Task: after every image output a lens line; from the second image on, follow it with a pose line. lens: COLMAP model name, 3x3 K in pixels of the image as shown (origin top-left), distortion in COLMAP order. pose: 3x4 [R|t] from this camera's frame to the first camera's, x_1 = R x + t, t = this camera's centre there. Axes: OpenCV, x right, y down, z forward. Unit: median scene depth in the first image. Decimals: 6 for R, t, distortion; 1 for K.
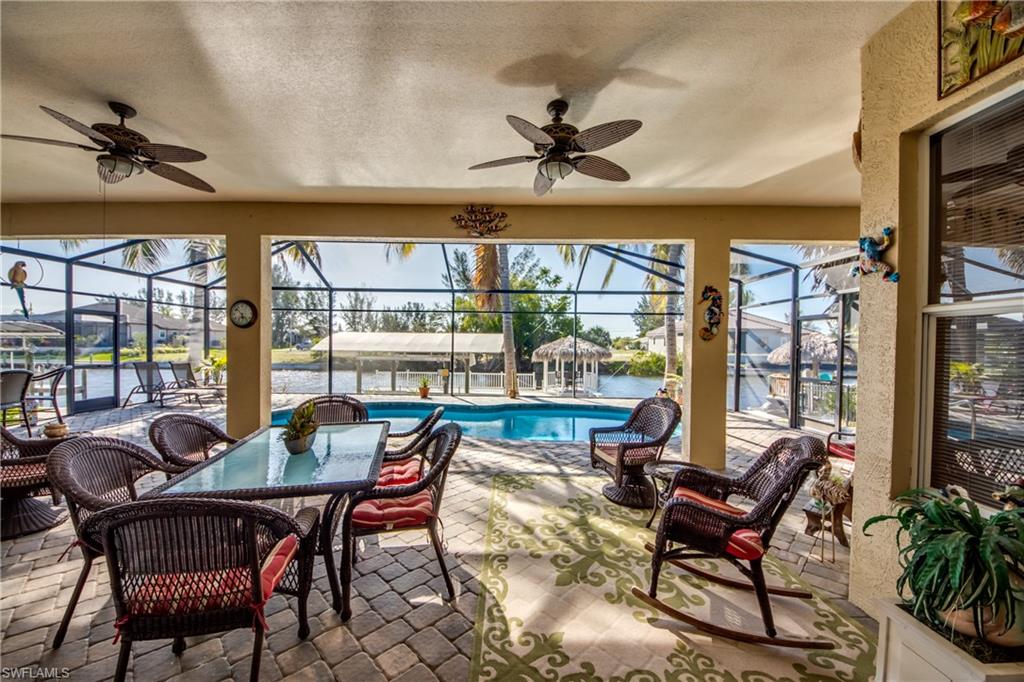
lens RADIAL K [[356.7, 0, 503.1], [0, 356.7, 344.9], [0, 0, 1]] dist [-0.000387, -0.000013]
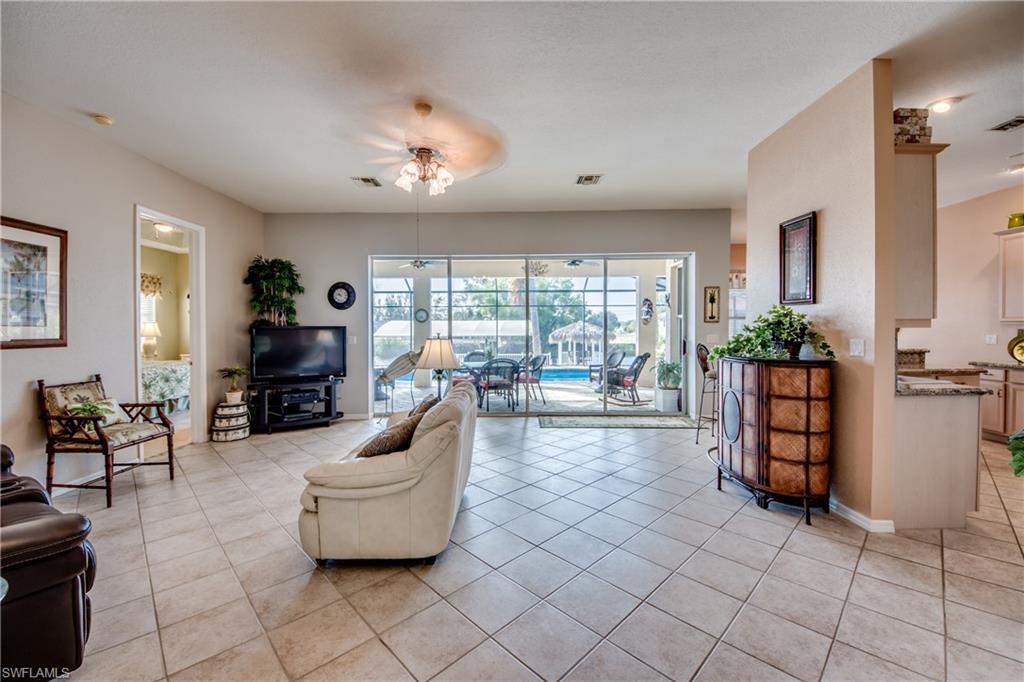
lens RADIAL K [[407.0, 0, 511.3], [0, 407.0, 333.0], [0, 0, 1]] dist [0.001321, -0.009225]
pose [[0.999703, -0.016500, 0.017908, -0.069887], [0.016387, 0.999845, 0.006417, 0.002128], [-0.018011, -0.006122, 0.999819, -0.373768]]
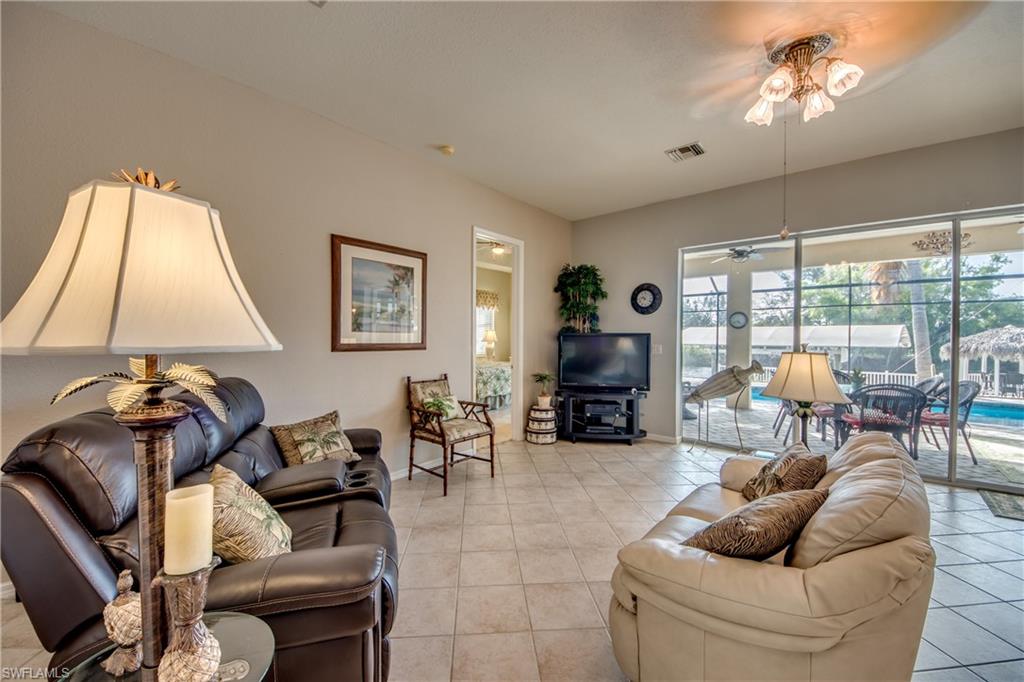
lens RADIAL K [[407.0, 0, 504.6], [0, 407.0, 340.4], [0, 0, 1]] dist [0.001321, -0.009225]
pose [[0.772801, -0.002975, -0.634641, -0.102076], [0.003734, 0.999993, -0.000141, 0.000989], [0.634637, -0.002261, 0.772807, -0.318770]]
